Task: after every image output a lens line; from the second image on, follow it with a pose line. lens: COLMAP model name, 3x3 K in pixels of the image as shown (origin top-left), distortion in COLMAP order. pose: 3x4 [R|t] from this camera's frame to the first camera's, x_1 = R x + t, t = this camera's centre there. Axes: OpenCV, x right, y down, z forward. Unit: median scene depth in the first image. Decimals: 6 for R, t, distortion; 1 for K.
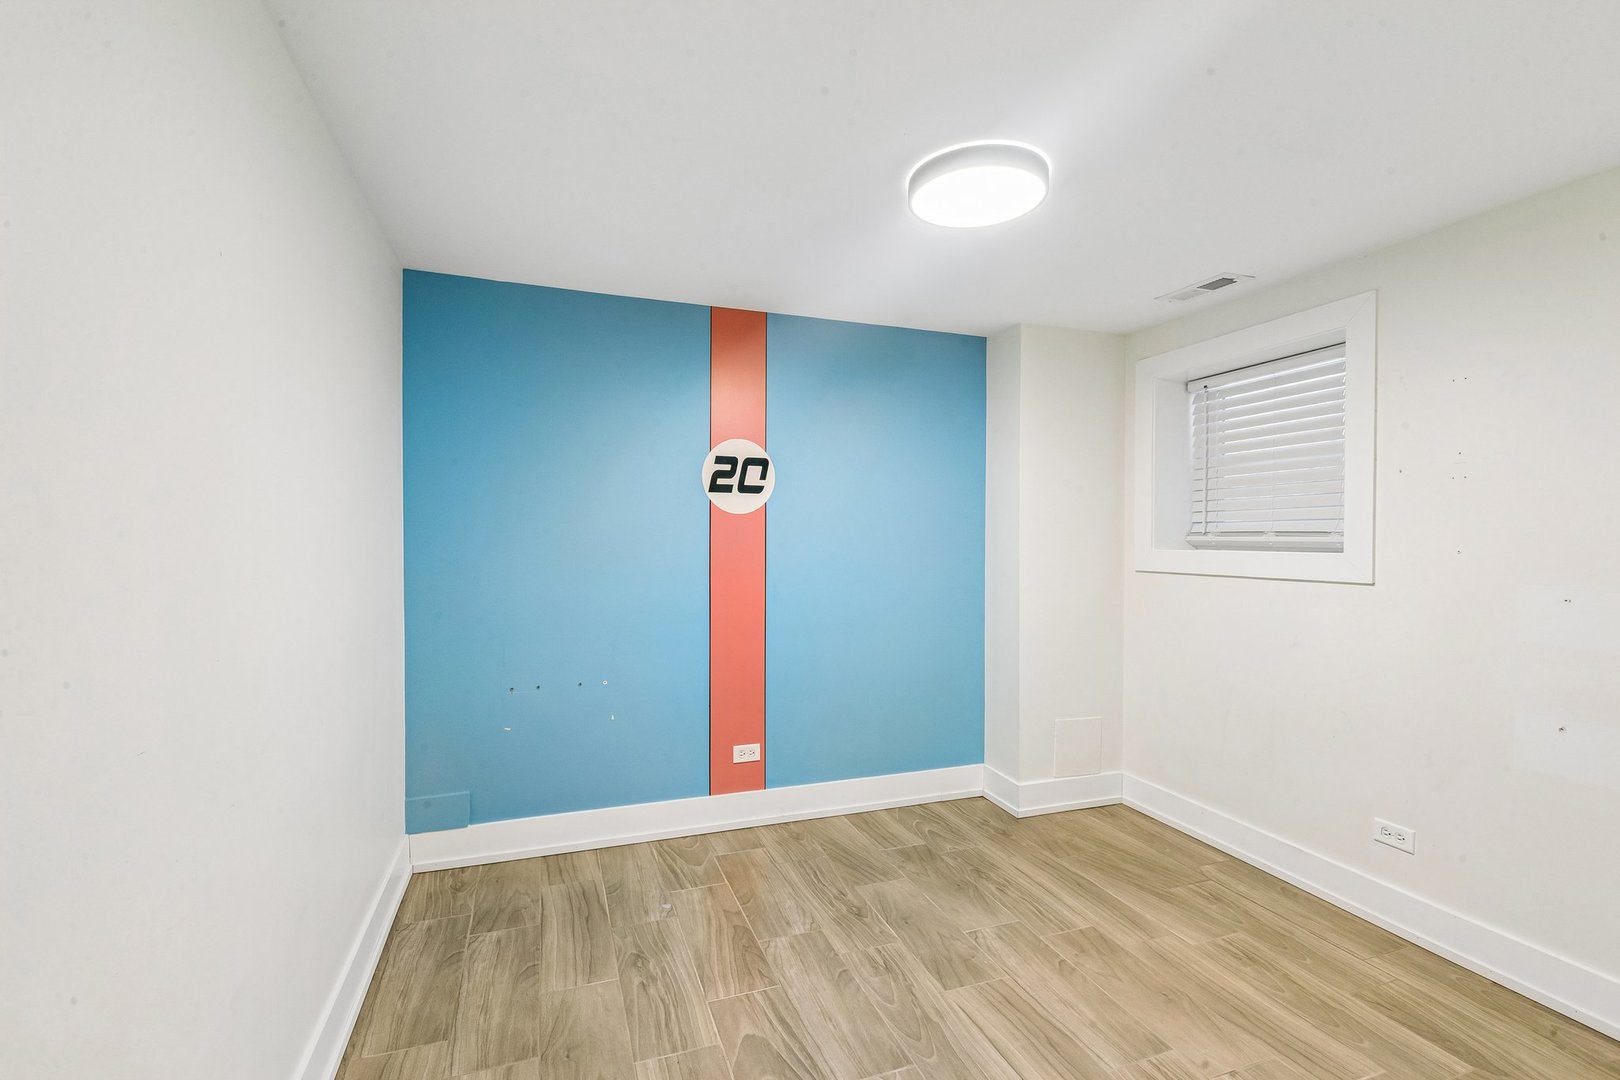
lens RADIAL K [[721.0, 0, 806.3], [0, 721.0, 539.6], [0, 0, 1]] dist [-0.004912, -0.000333]
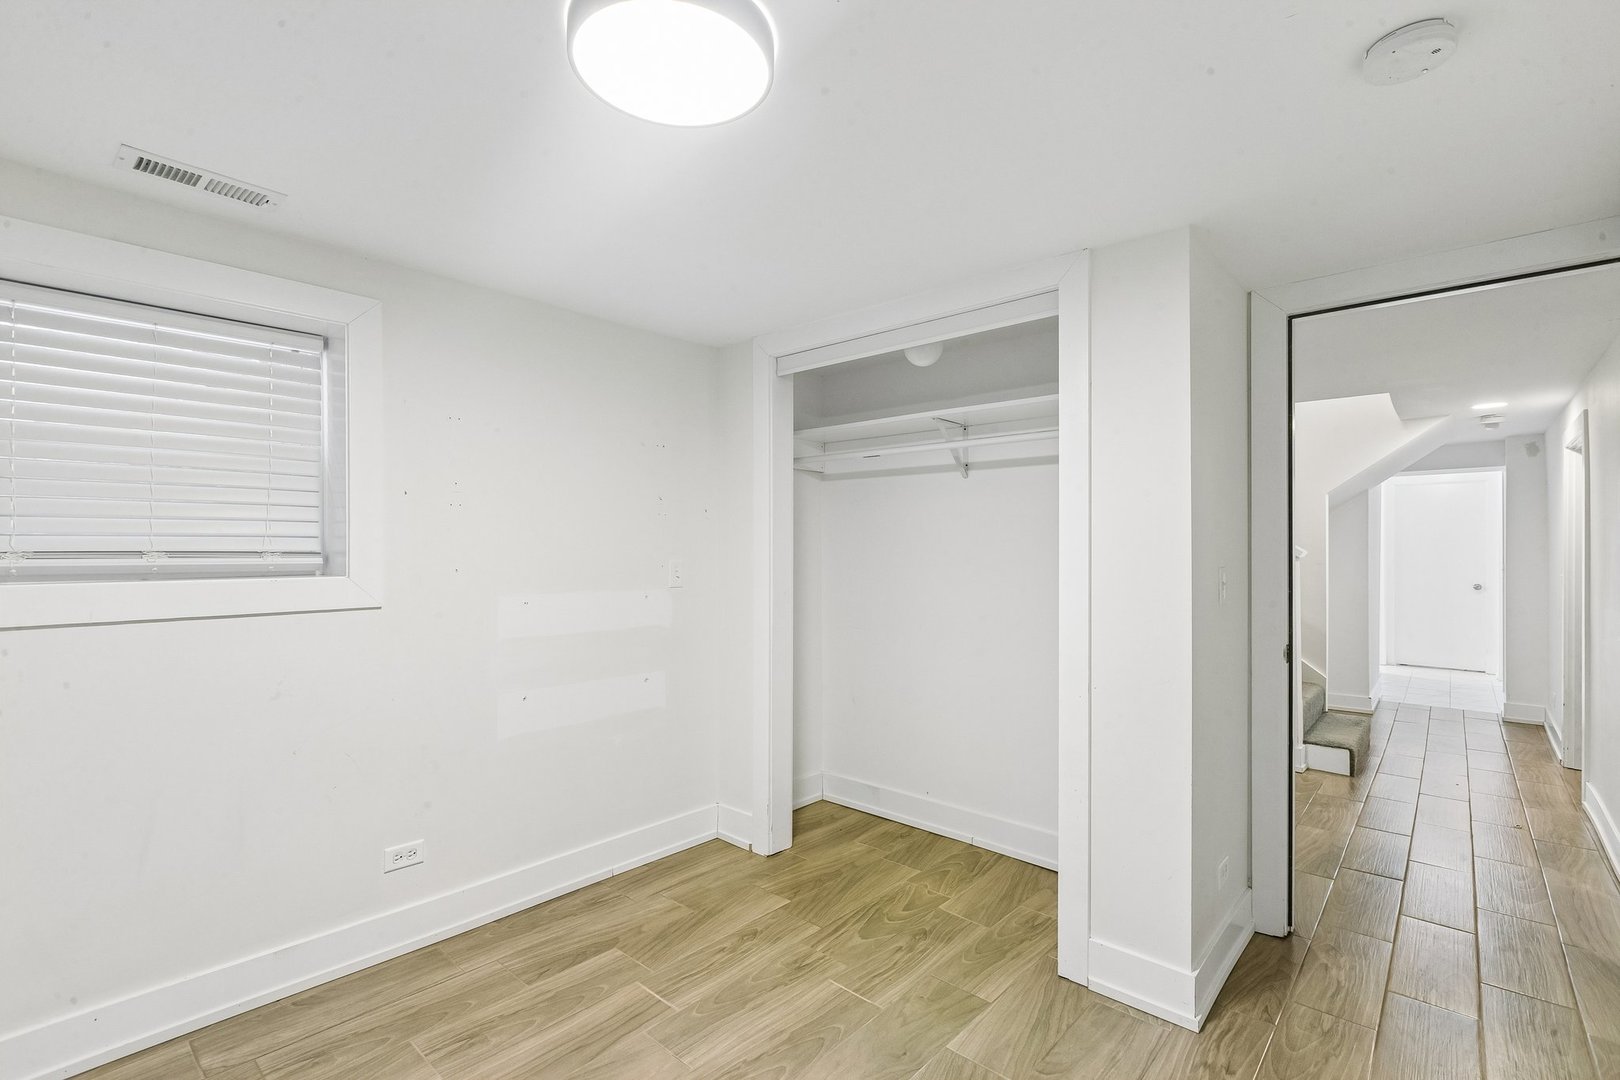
lens RADIAL K [[721.0, 0, 805.1], [0, 721.0, 545.5], [0, 0, 1]] dist [-0.004912, -0.000333]
pose [[-0.464397, 0.005399, 0.885611, -0.337688], [0.006582, 0.999975, -0.002645, -0.014039], [-0.885603, 0.004601, -0.464420, 0.989288]]
